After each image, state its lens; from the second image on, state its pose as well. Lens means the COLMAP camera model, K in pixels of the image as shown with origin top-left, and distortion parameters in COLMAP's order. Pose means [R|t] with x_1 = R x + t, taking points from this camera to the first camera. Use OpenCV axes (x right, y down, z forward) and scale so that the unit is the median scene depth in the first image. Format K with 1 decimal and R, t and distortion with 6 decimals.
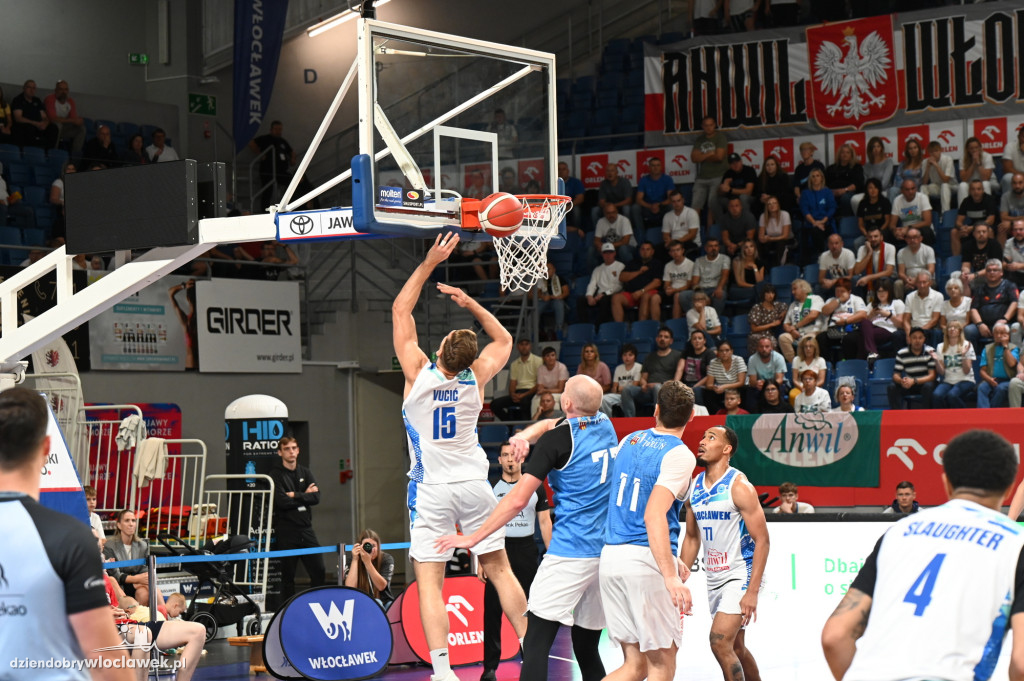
lens RADIAL K [[2765.2, 0, 512.0], [0, 2765.2, 340.5], [0, 0, 1]] dist [0.160515, 0.504859]
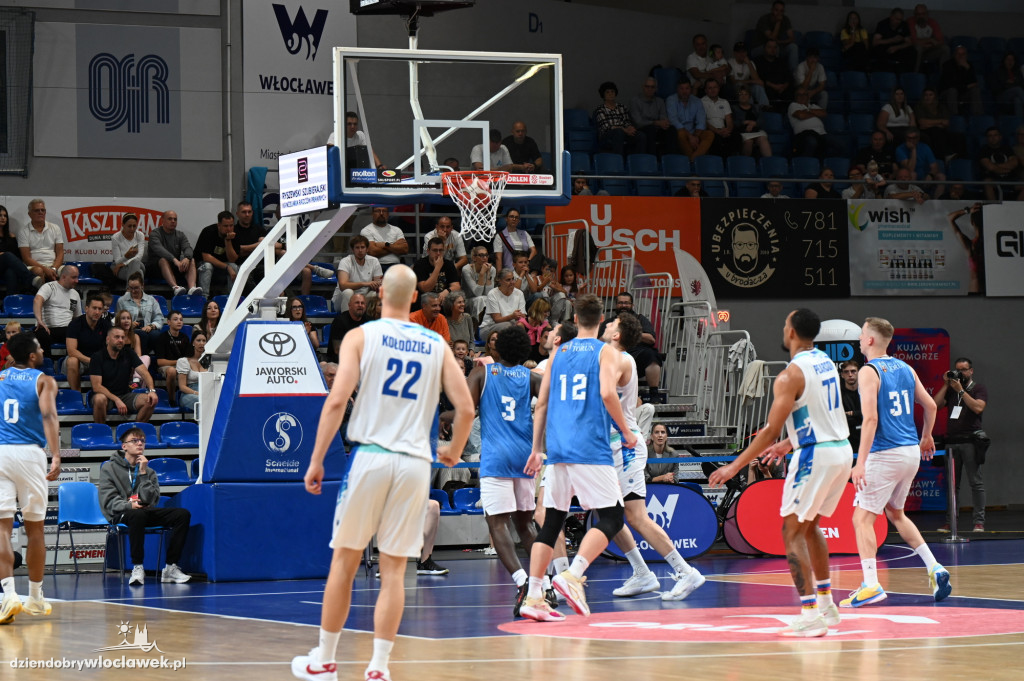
lens RADIAL K [[3673.4, 0, 512.0], [0, 3673.4, 340.5], [0, 0, 1]] dist [0.042639, -0.293546]
pose [[0.864652, -0.006832, -0.502325, 0.459250], [0.019470, 0.999612, 0.019919, -0.002770], [0.501994, -0.027003, 0.864449, -0.262281]]
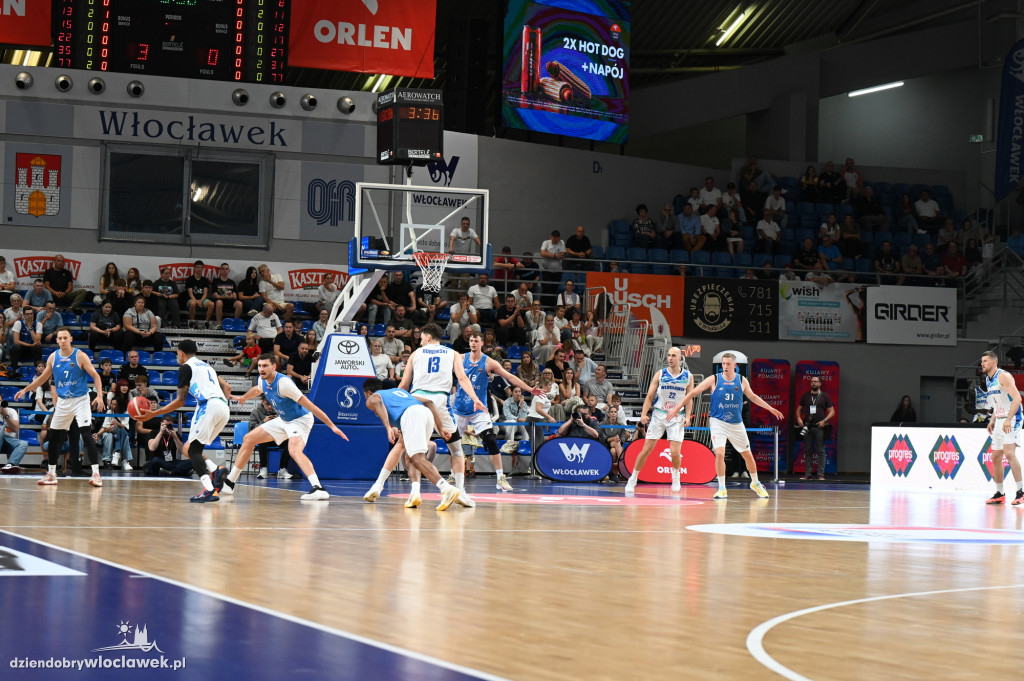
lens RADIAL K [[2592.3, 0, 512.0], [0, 2592.3, 340.5], [0, 0, 1]] dist [0.023008, 0.074345]
pose [[0.799659, 0.016165, -0.600237, 0.718236], [-0.016046, 0.999856, 0.005551, 0.005404], [0.600241, 0.005193, 0.799803, -0.385605]]
